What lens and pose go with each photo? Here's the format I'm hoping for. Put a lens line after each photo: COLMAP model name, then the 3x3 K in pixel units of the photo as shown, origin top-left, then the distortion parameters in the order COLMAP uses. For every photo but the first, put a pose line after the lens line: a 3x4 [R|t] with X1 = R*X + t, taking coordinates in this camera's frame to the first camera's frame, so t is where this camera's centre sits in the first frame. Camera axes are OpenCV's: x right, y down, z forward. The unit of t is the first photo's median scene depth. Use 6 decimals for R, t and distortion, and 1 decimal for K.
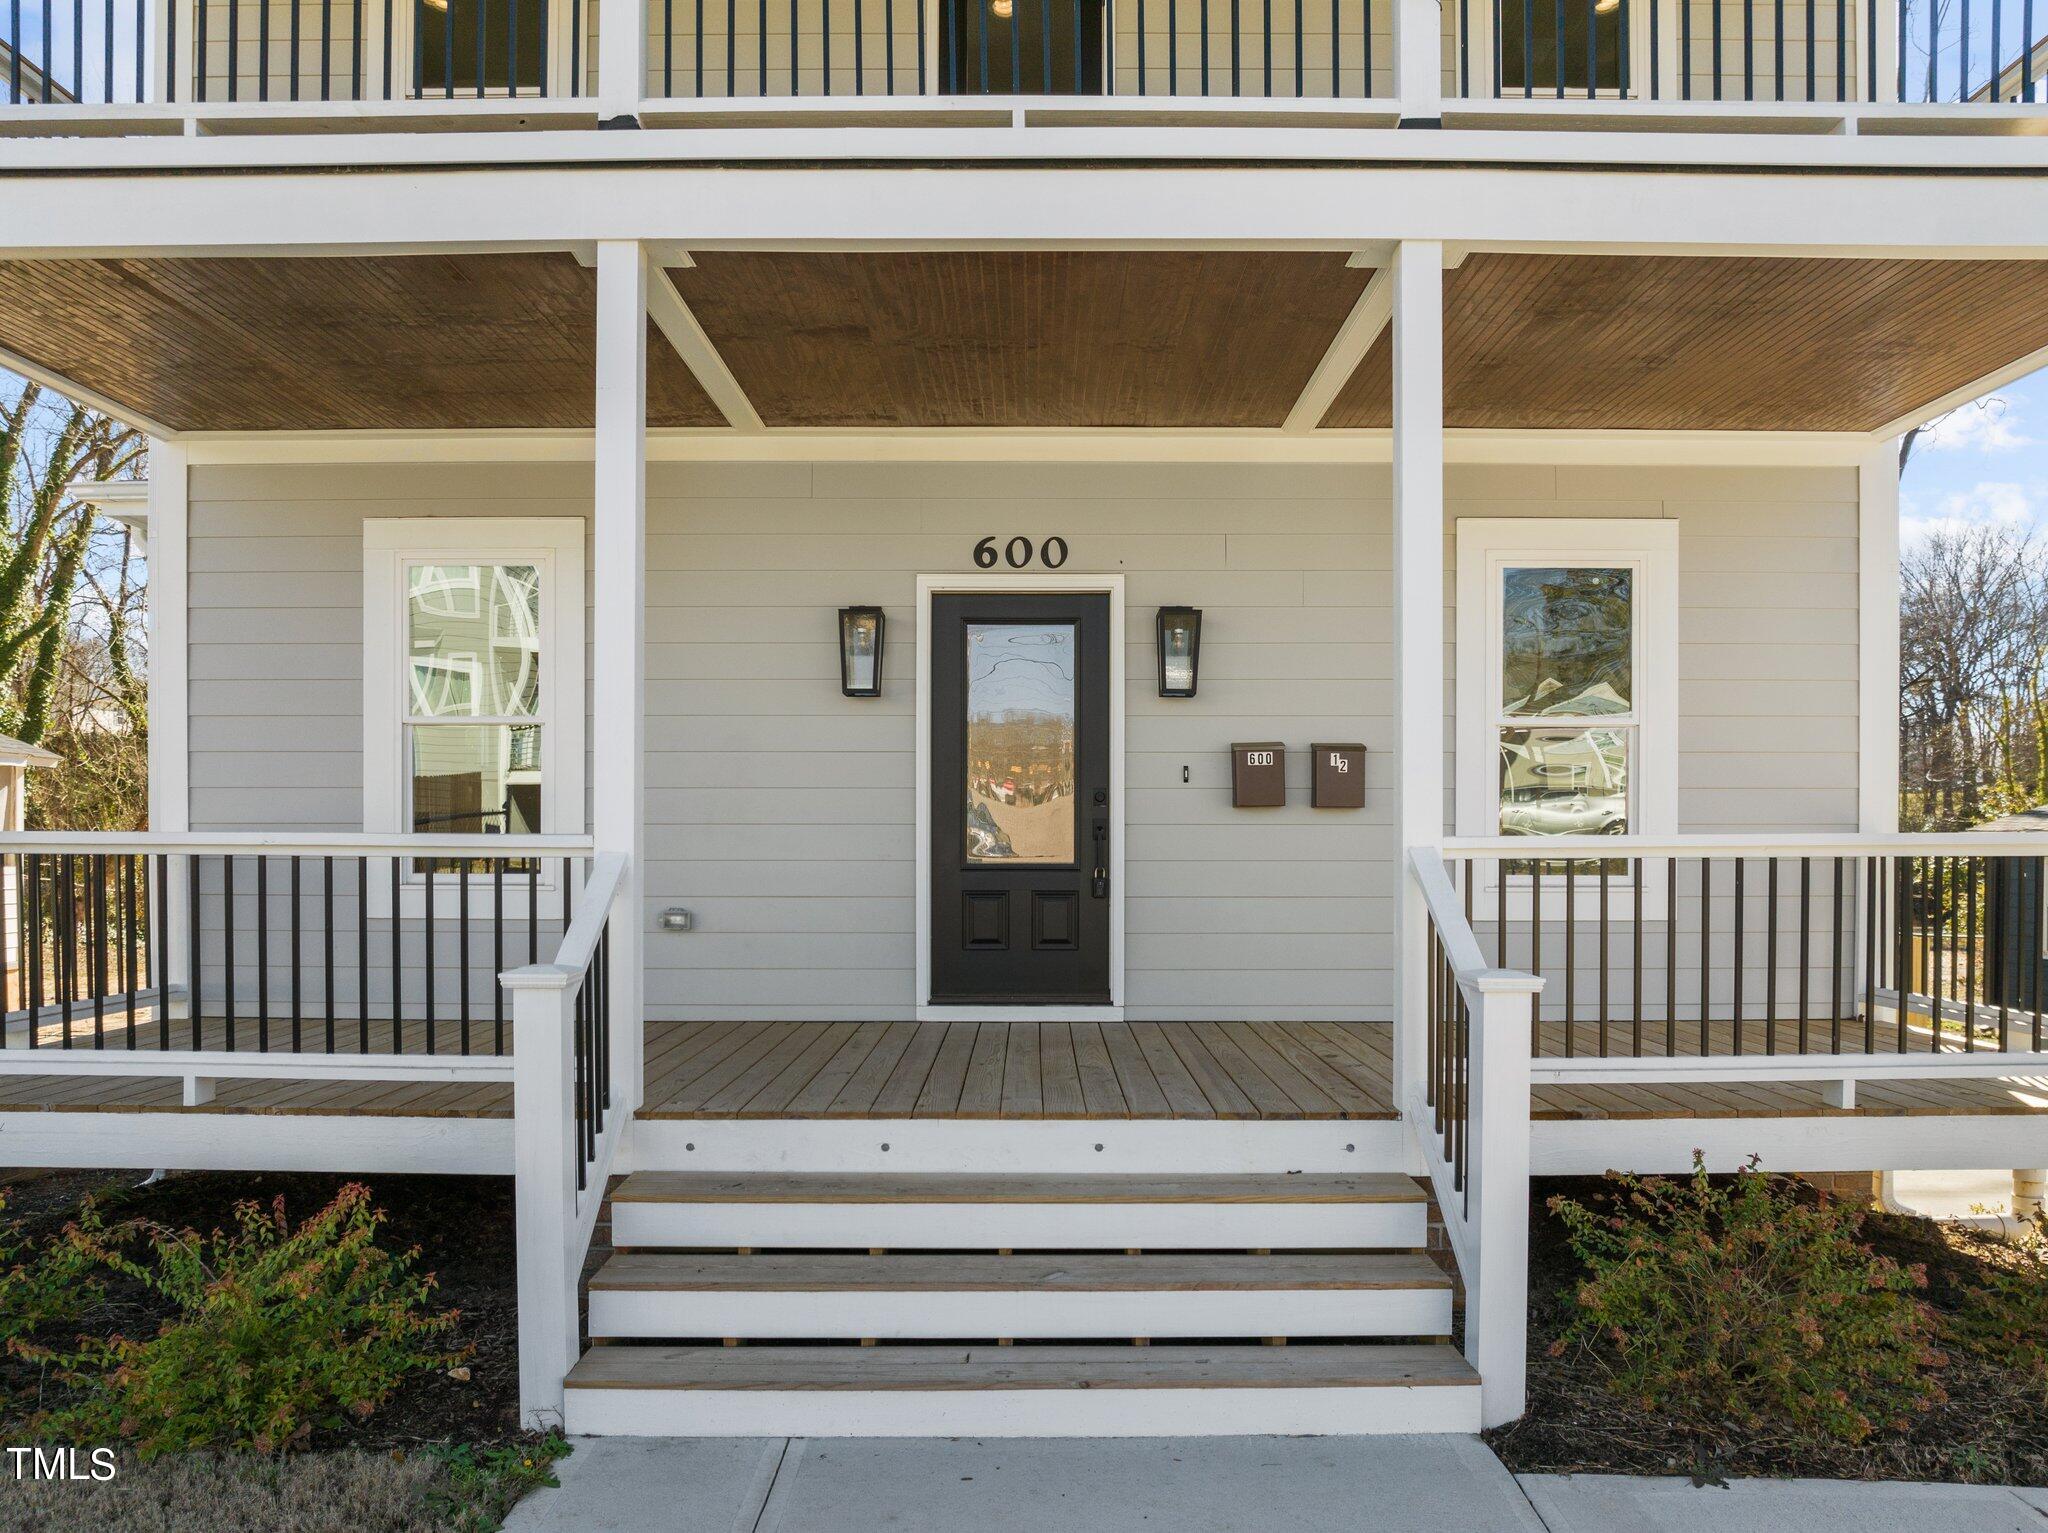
lens RADIAL K [[2316.3, 0, 1024.0], [0, 2316.3, 766.5], [0, 0, 1]] dist [-0.107317, -0.000879]
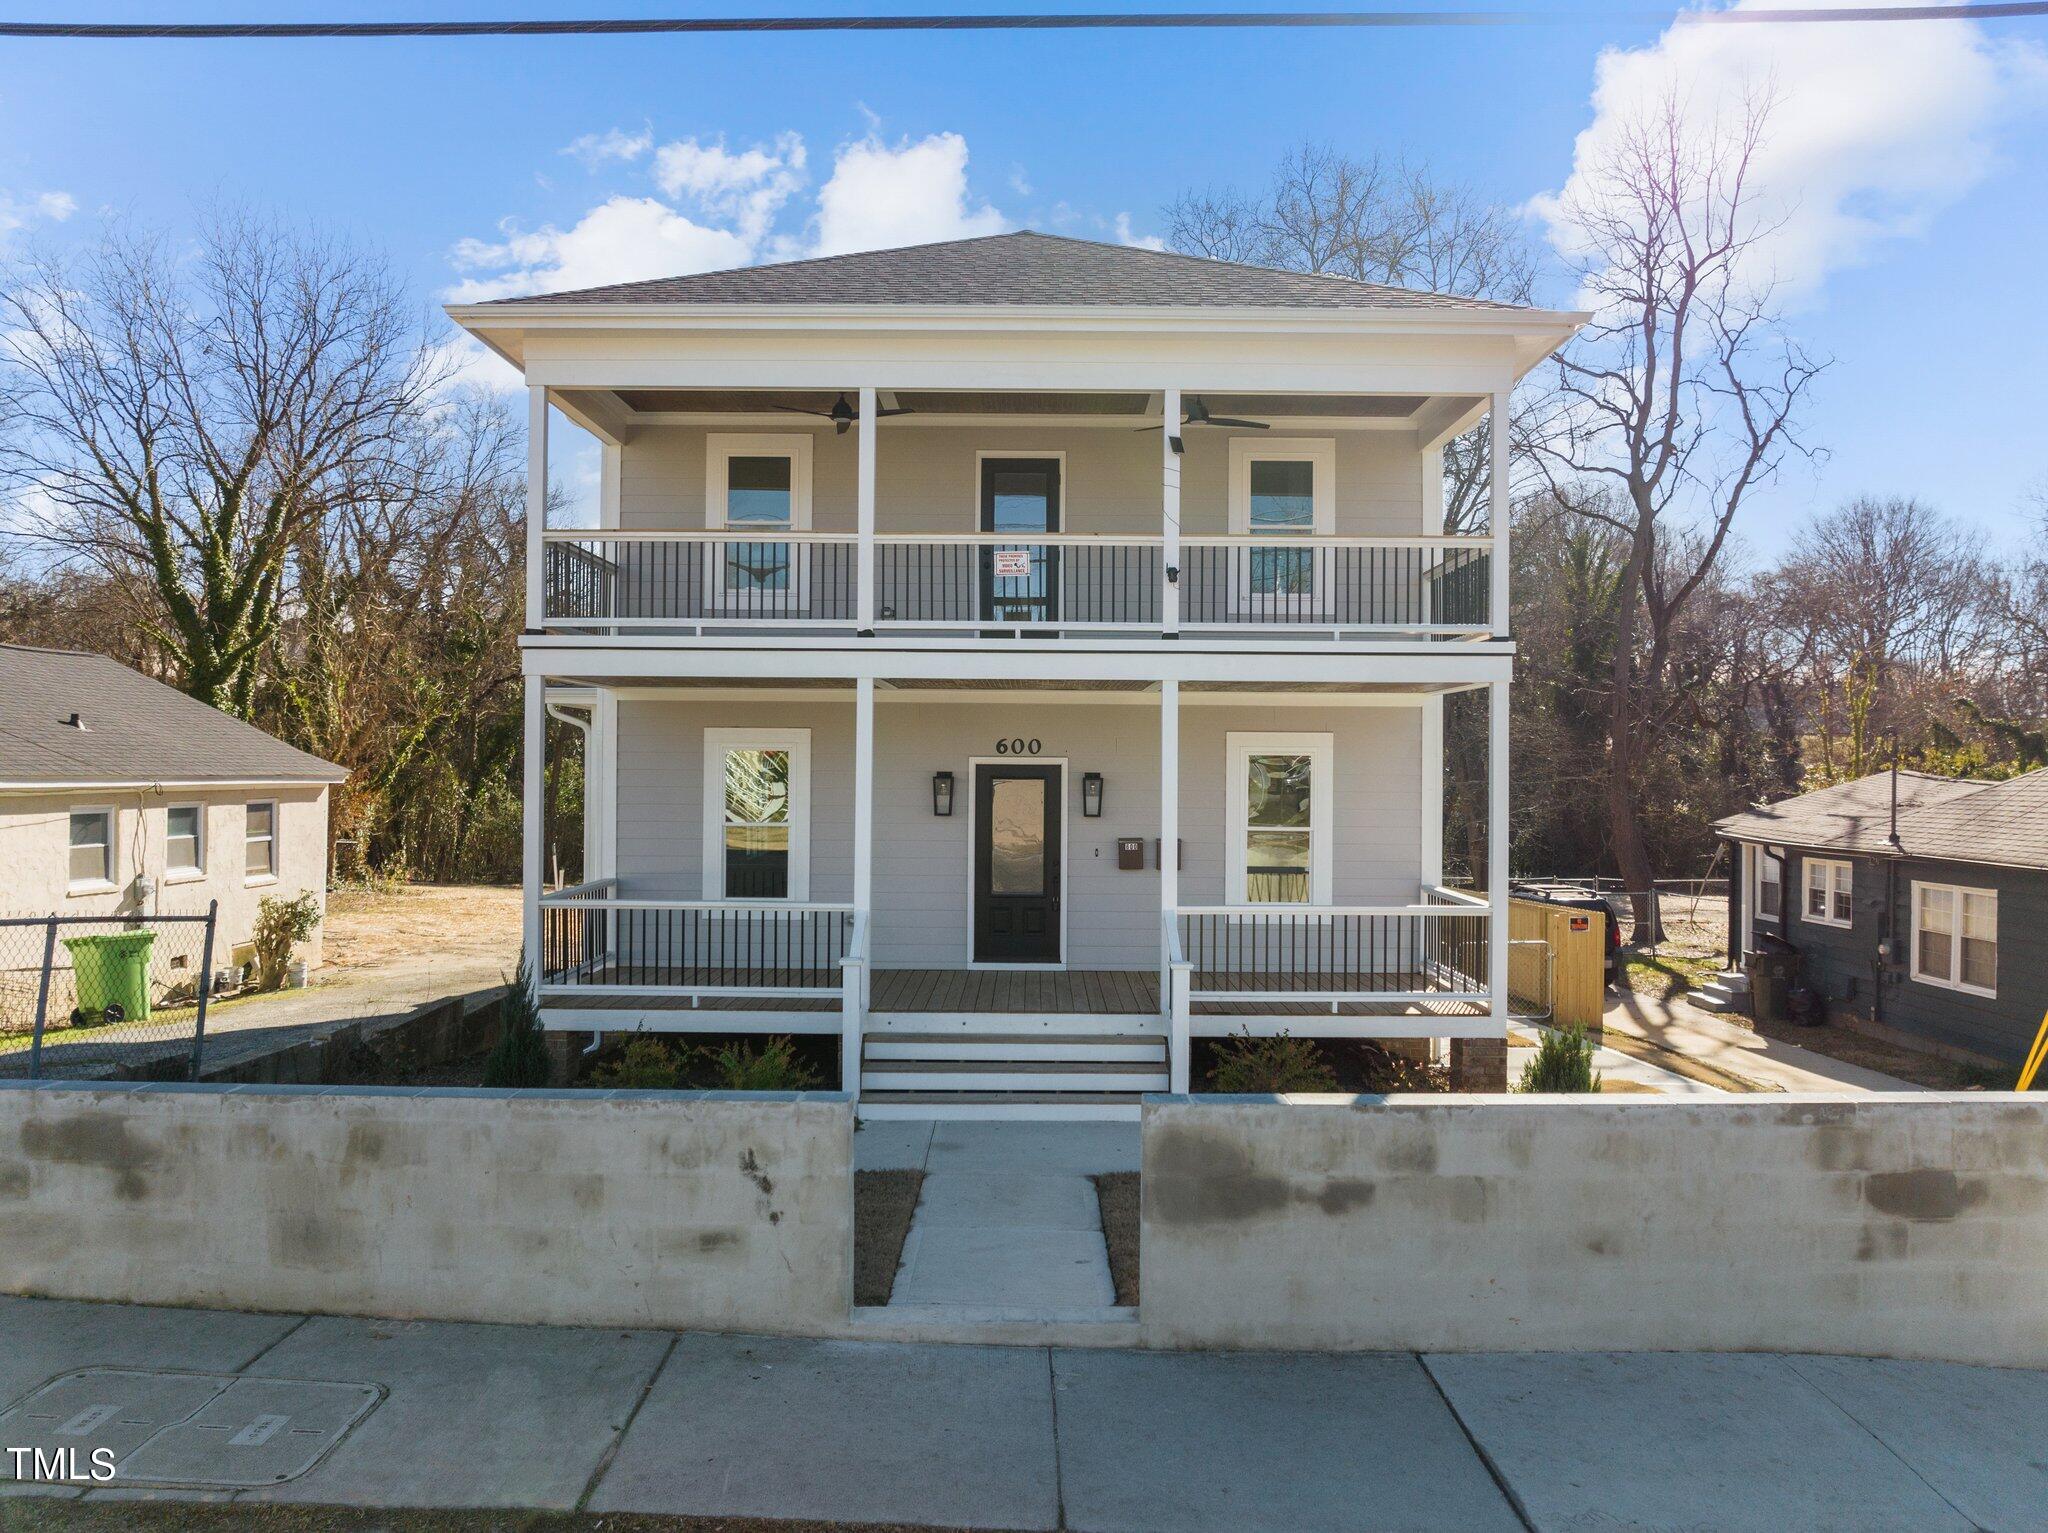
lens RADIAL K [[1443.5, 0, 1024.0], [0, 1443.5, 766.5], [0, 0, 1]] dist [0.004053, -0.032617]
pose [[0.999973, 0.007184, 0.001196, 0.001909], [-0.007152, 0.999659, -0.025119, -0.041917], [-0.001376, 0.025109, 0.999684, -0.315777]]
